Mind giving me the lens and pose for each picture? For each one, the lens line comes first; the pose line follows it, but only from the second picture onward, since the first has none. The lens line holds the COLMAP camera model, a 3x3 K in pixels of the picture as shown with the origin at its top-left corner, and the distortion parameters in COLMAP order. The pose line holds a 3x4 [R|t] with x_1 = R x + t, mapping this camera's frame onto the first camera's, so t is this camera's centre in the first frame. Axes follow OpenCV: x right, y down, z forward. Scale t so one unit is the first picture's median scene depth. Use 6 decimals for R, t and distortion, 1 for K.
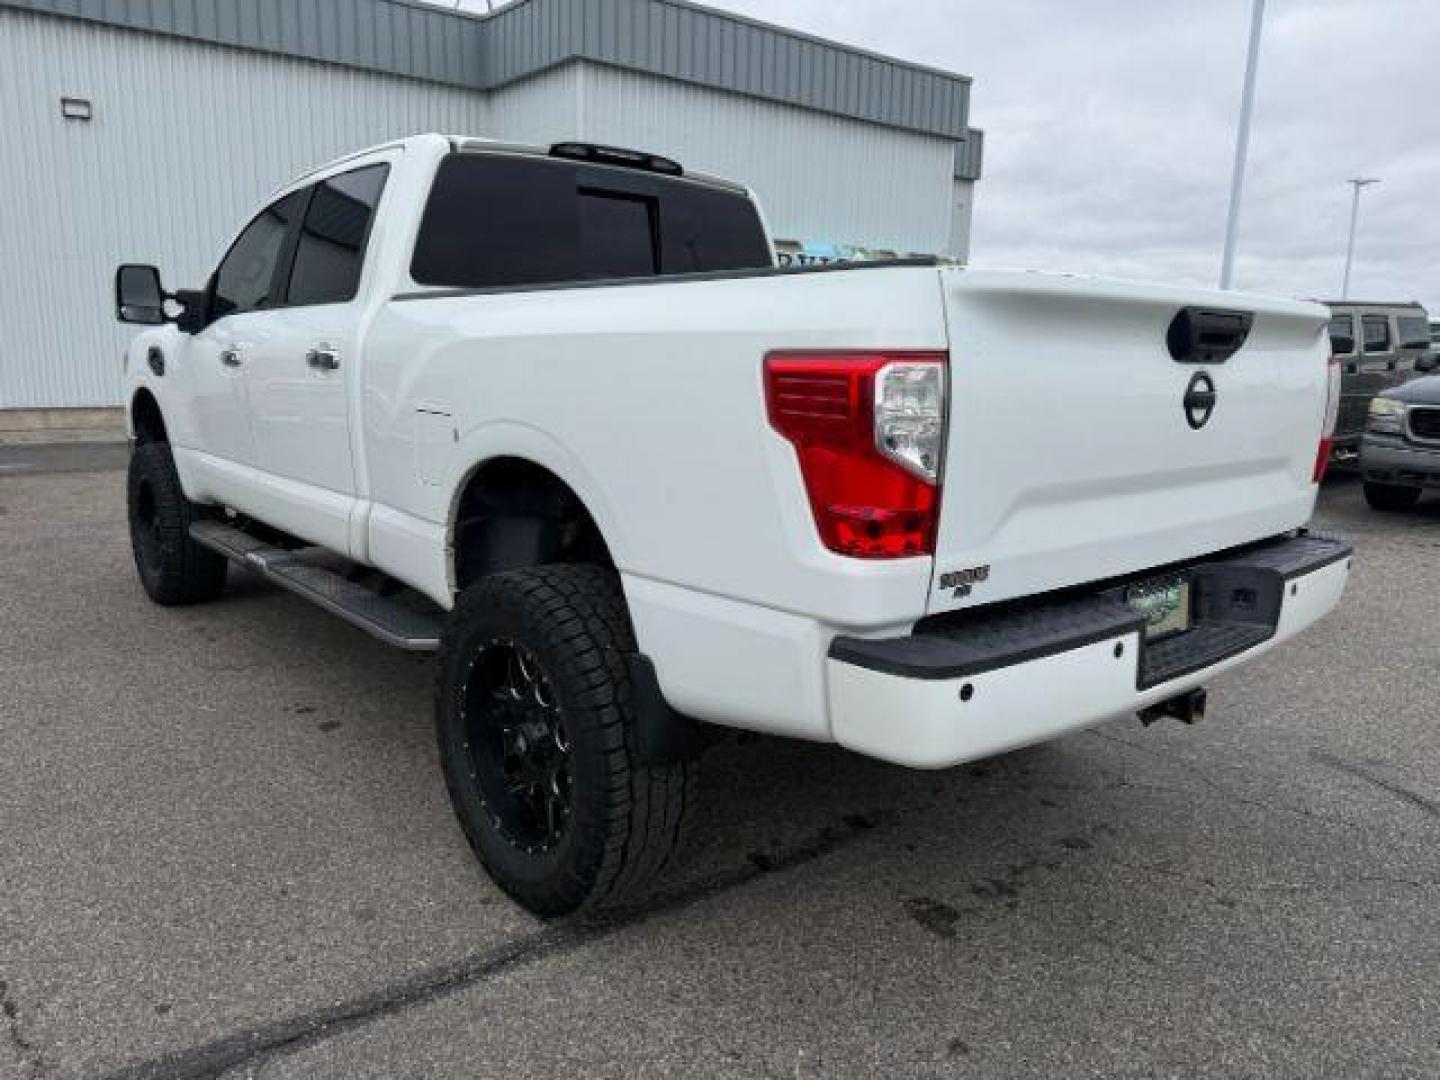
lens RADIAL K [[1033.0, 0, 724.4], [0, 1033.0, 545.2], [0, 0, 1]] dist [0.043103, -0.050767]
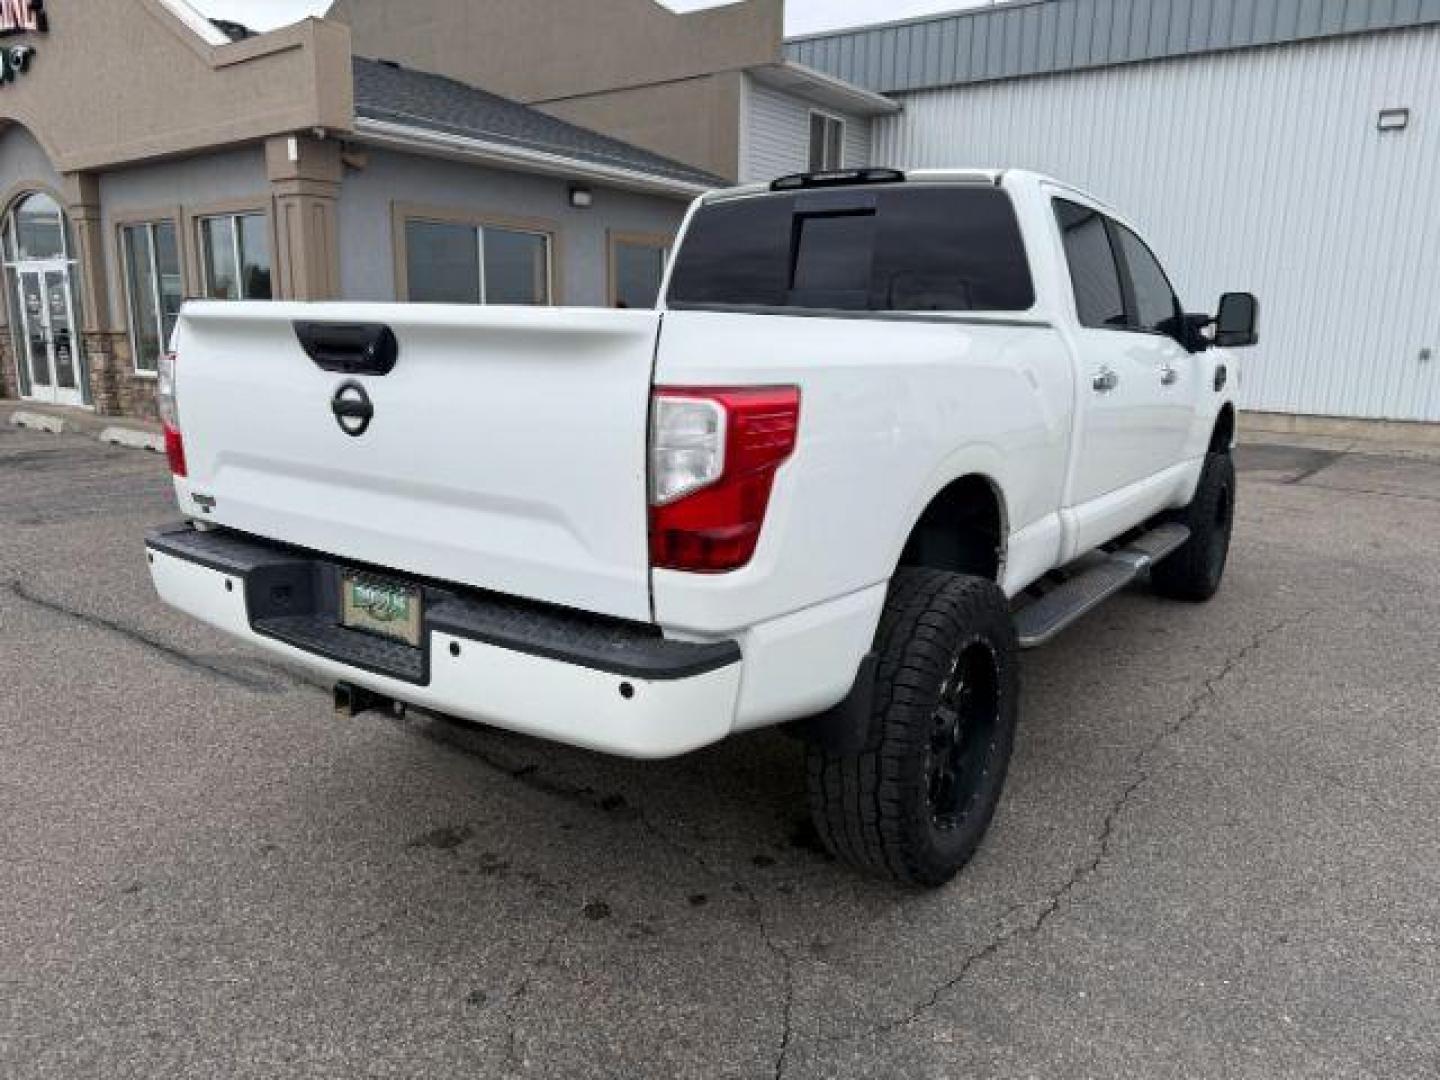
lens RADIAL K [[1033.0, 0, 717.5], [0, 1033.0, 541.9], [0, 0, 1]] dist [0.043103, -0.050767]
pose [[0.233458, 0.189064, -0.953809, 1.244363], [-0.200240, 0.969238, 0.143110, -0.185070], [0.951526, 0.157581, 0.264134, 0.870216]]
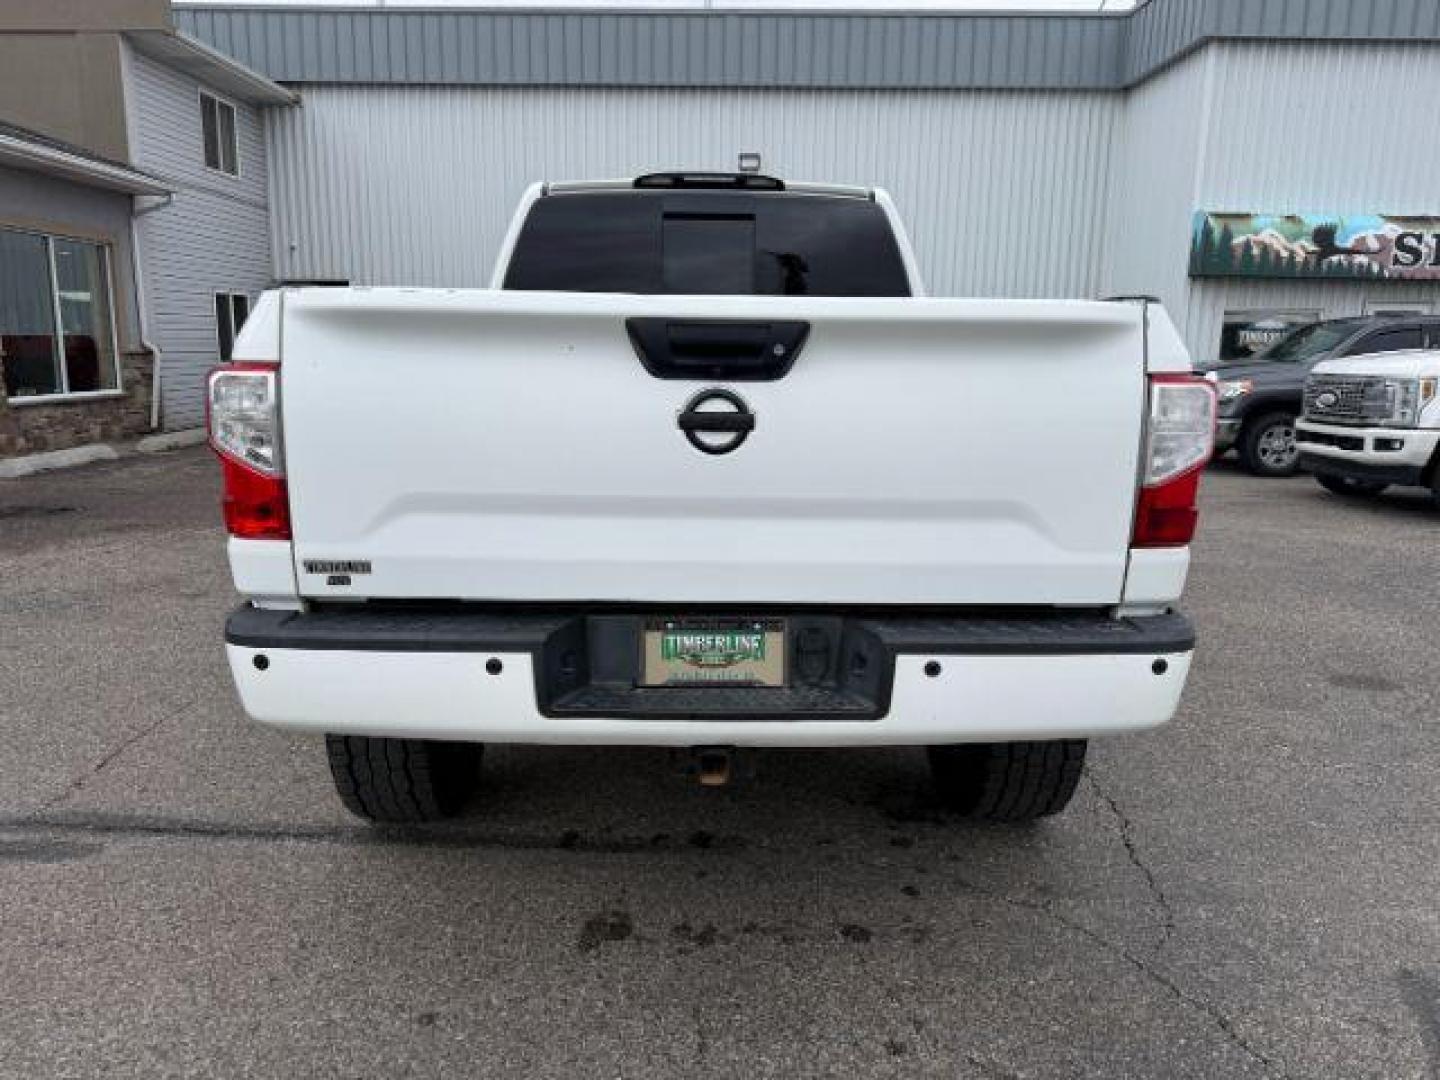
lens RADIAL K [[1033.0, 0, 716.0], [0, 1033.0, 539.5], [0, 0, 1]] dist [0.043103, -0.050767]
pose [[0.765953, 0.111923, -0.633080, 0.813608], [-0.120435, 0.992276, 0.029714, -0.052385], [0.631516, 0.053485, 0.773516, 0.258891]]
